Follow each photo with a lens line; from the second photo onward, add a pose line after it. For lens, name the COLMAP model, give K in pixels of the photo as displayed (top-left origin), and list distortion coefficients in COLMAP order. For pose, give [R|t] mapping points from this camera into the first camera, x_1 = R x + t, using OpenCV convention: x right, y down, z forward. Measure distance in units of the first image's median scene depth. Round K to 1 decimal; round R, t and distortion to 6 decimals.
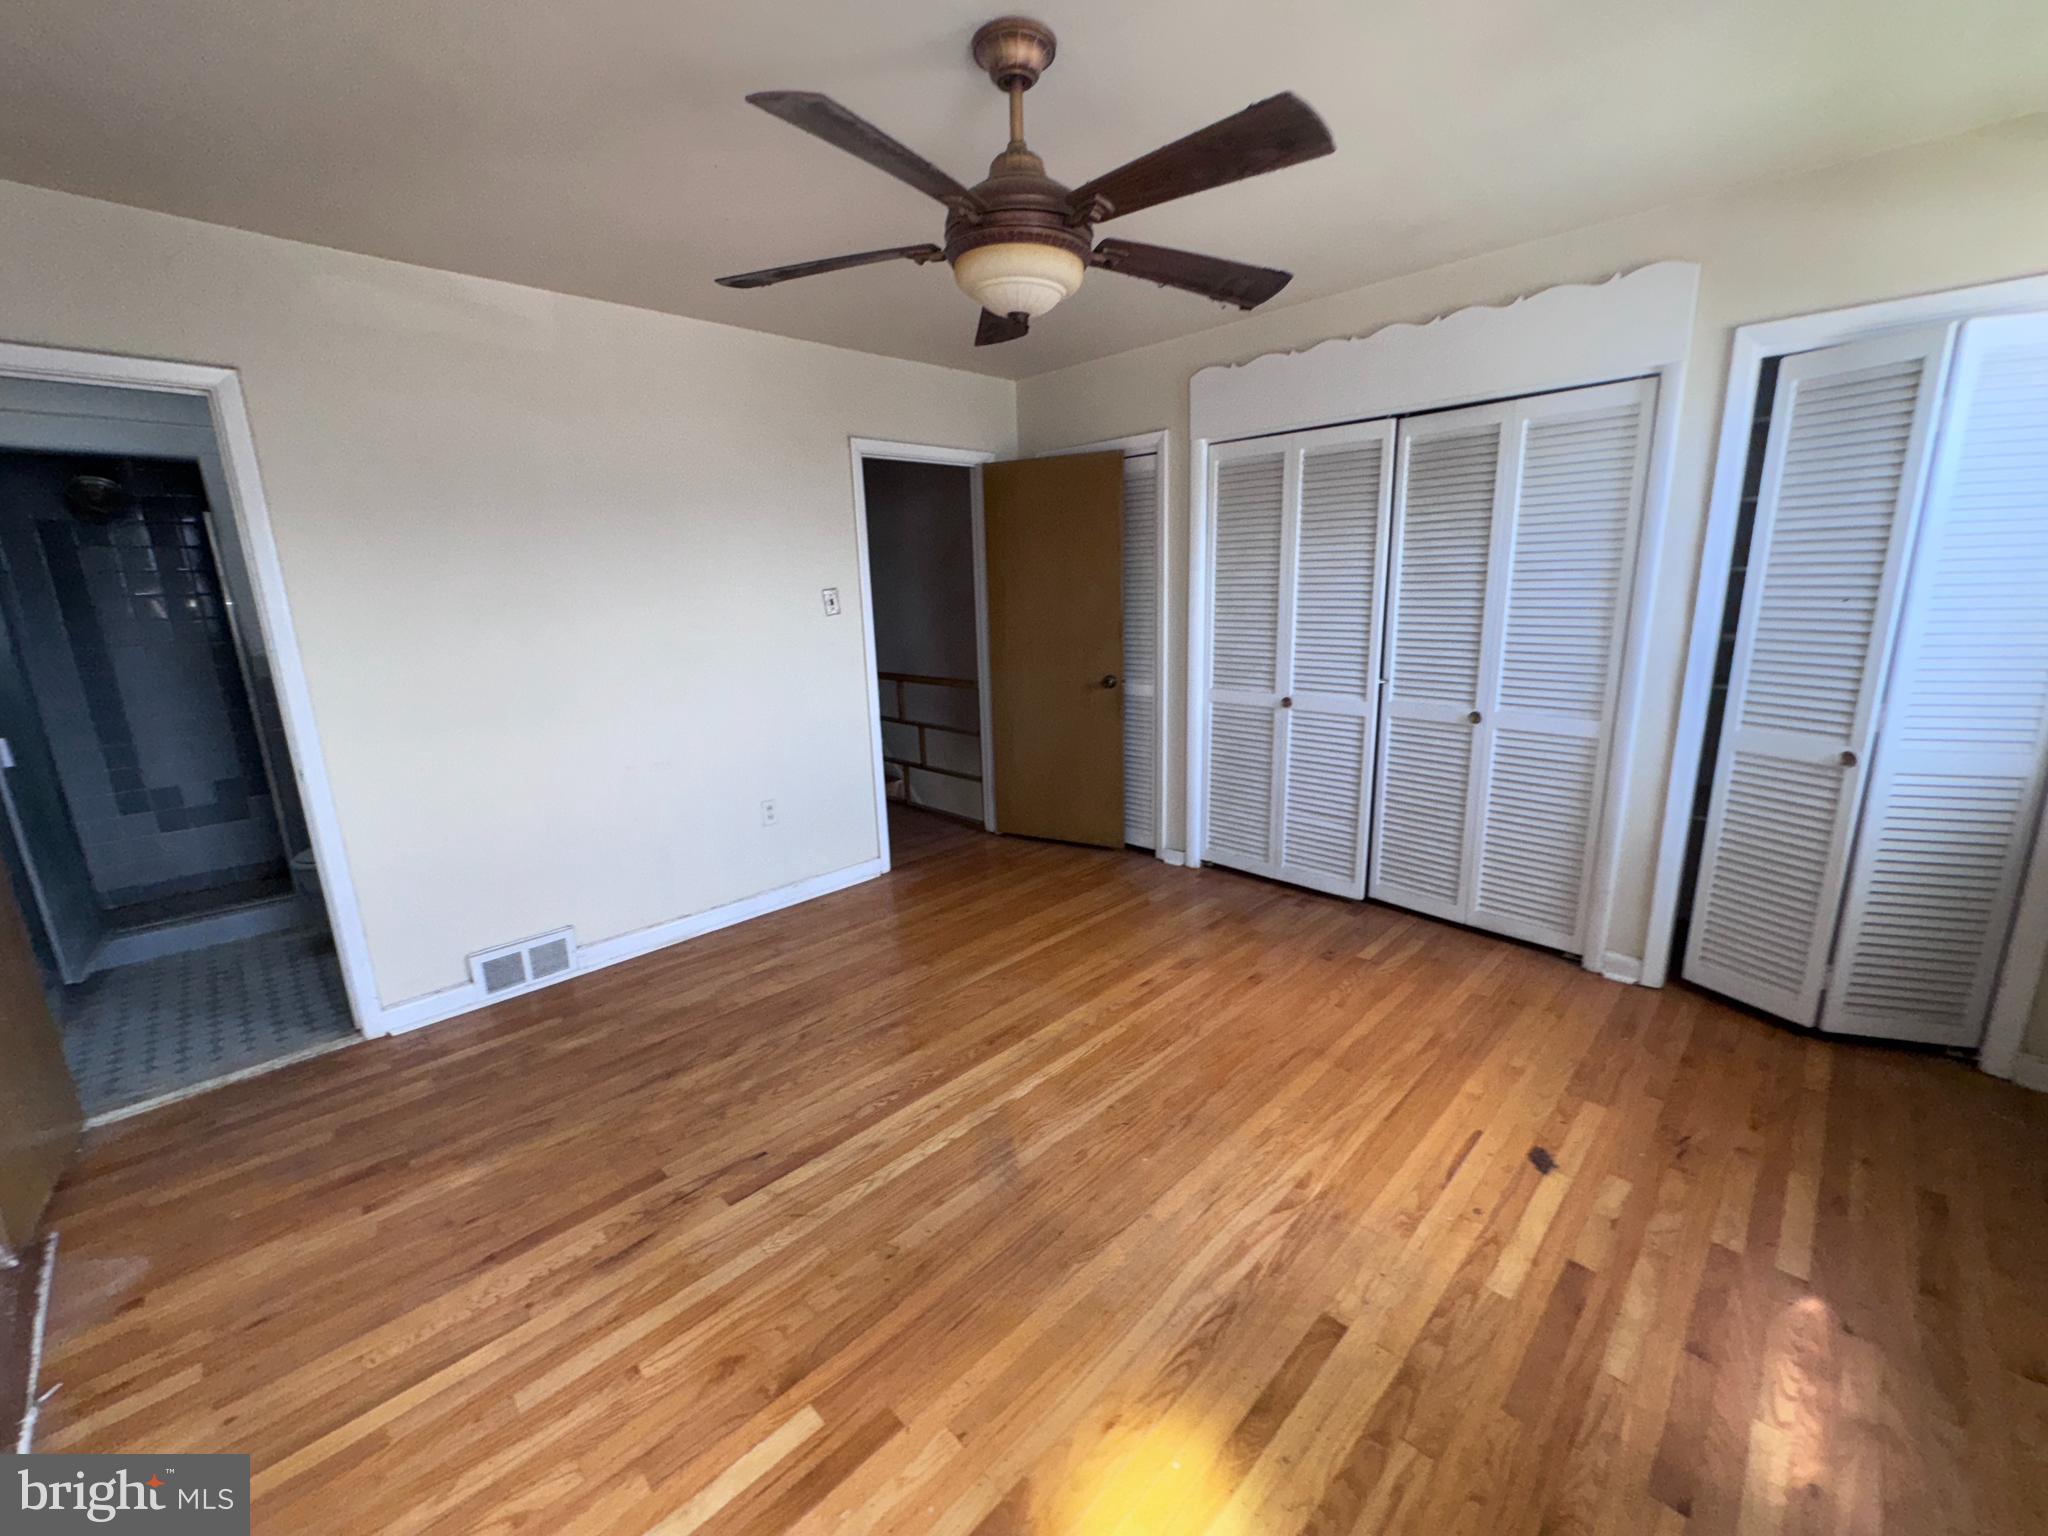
lens RADIAL K [[818.9, 0, 1023.8], [0, 818.9, 766.3], [0, 0, 1]] dist [-0.006647, 0.000521]
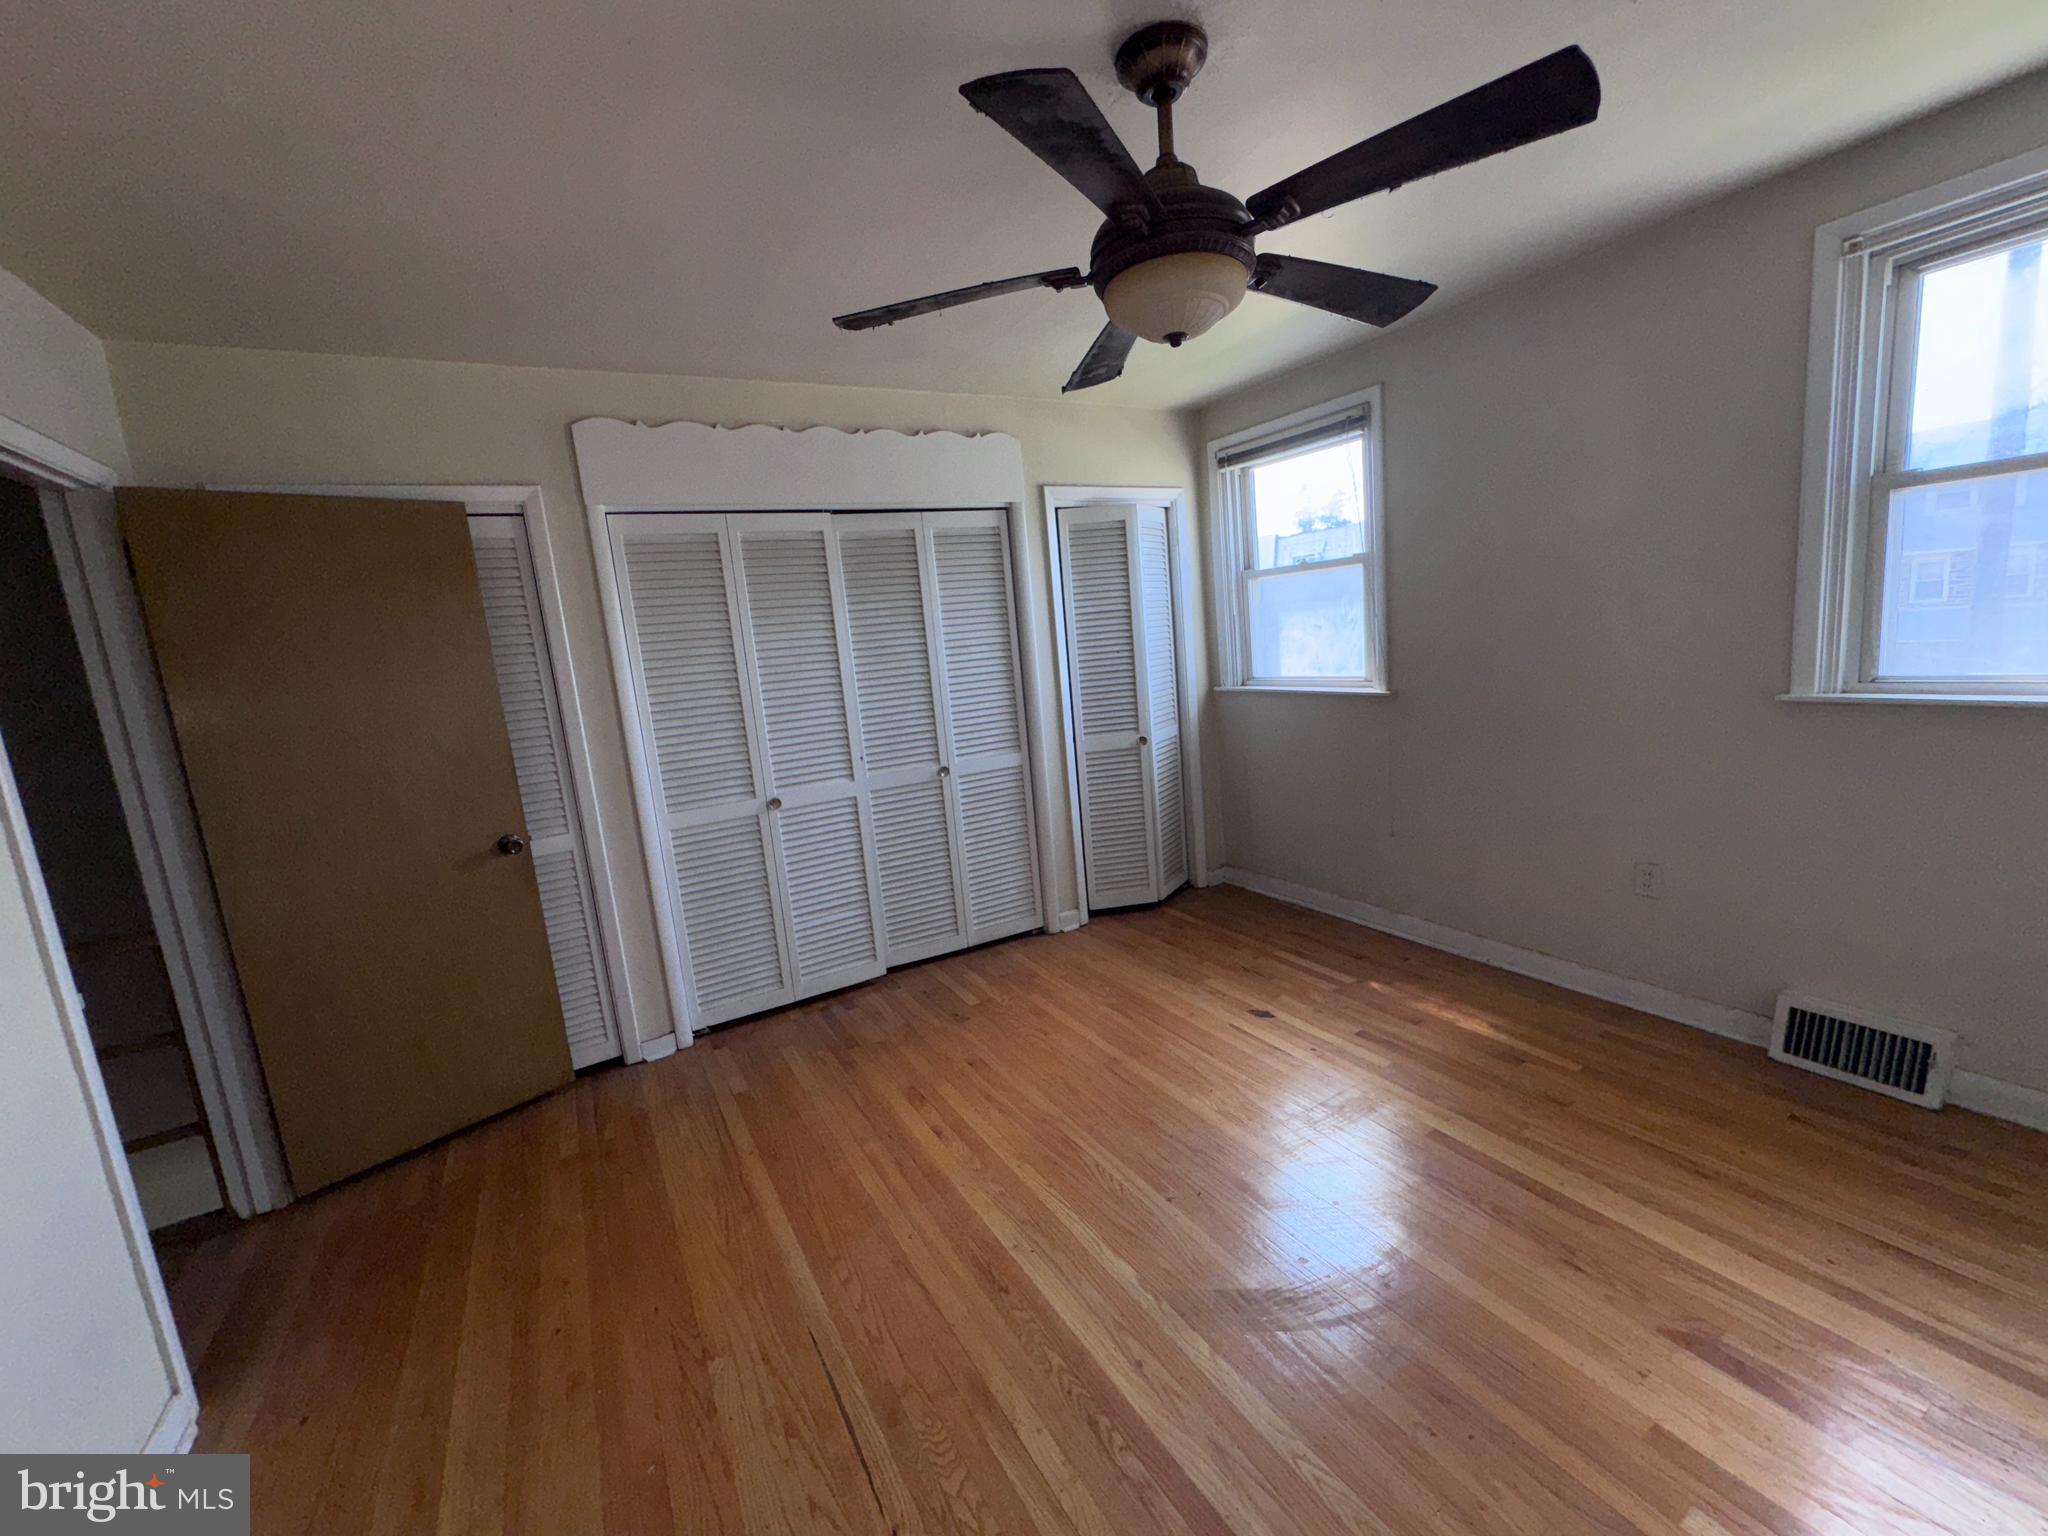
lens RADIAL K [[818.9, 0, 1019.4], [0, 818.9, 767.4], [0, 0, 1]] dist [-0.006647, 0.000521]
pose [[0.258796, -0.151798, 0.953930, -0.498103], [0.297693, 0.952038, 0.070734, -0.107452], [-0.918914, 0.265673, 0.291573, 0.514444]]
